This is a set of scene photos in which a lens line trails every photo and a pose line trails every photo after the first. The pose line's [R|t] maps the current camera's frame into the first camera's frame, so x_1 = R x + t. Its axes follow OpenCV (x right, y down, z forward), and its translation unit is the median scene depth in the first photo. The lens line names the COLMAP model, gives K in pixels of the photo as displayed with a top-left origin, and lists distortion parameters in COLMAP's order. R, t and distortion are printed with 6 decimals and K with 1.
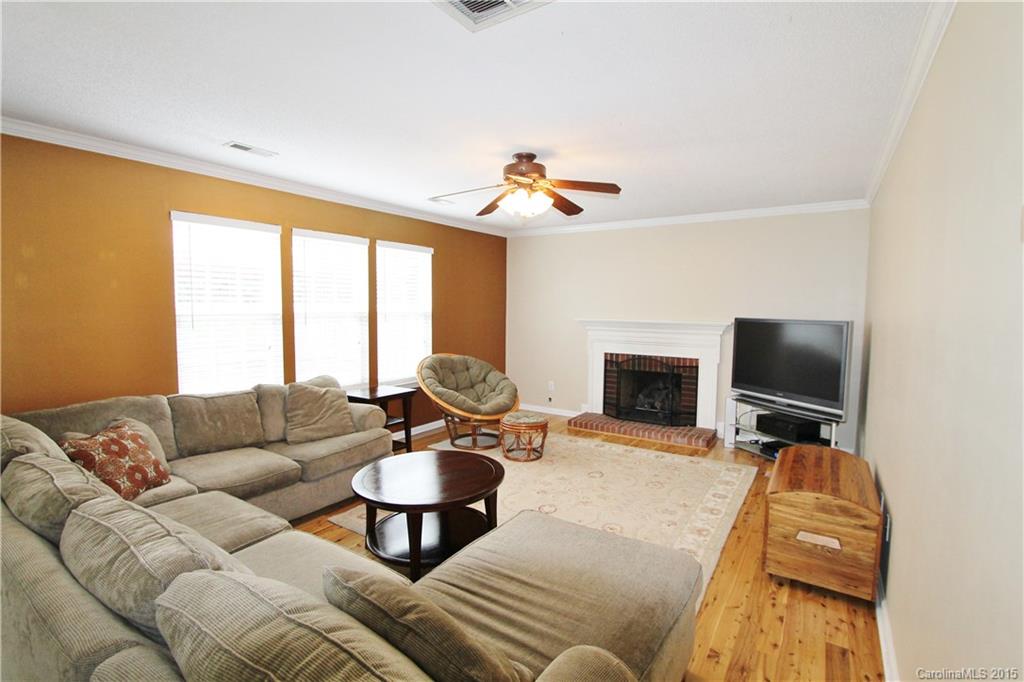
lens RADIAL K [[477.2, 0, 515.9], [0, 477.2, 344.5], [0, 0, 1]] dist [-0.009676, -0.000540]
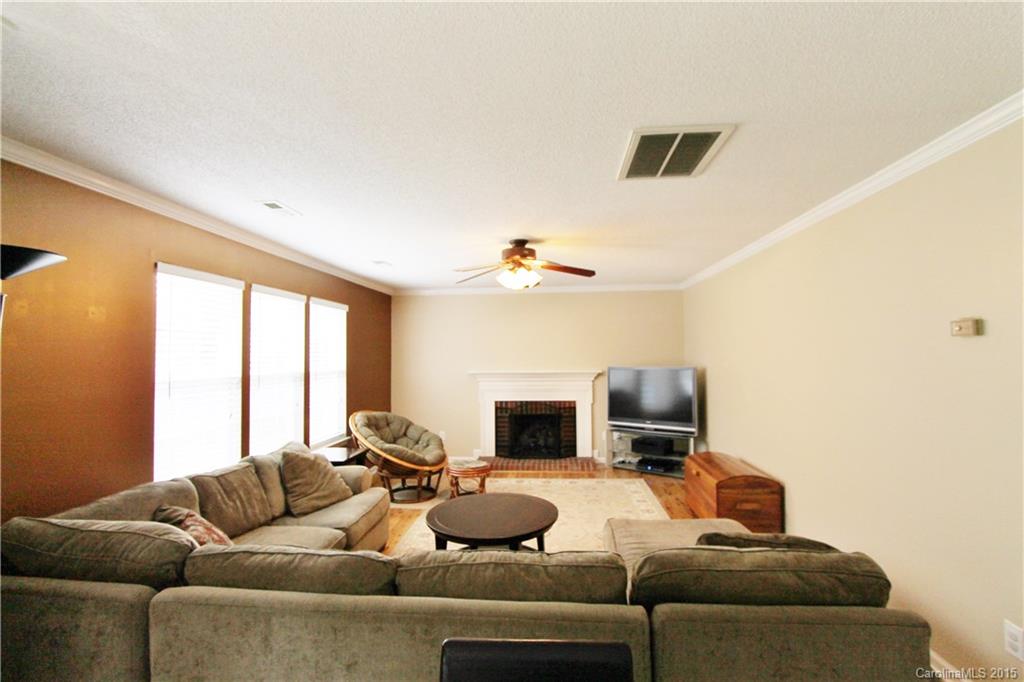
lens RADIAL K [[477.2, 0, 520.0], [0, 477.2, 348.7], [0, 0, 1]] dist [-0.009676, -0.000540]
pose [[0.877541, -0.009278, 0.479411, -0.390720], [0.056203, 0.994911, -0.083624, -0.010586], [-0.476196, 0.100328, 0.873597, -0.035576]]
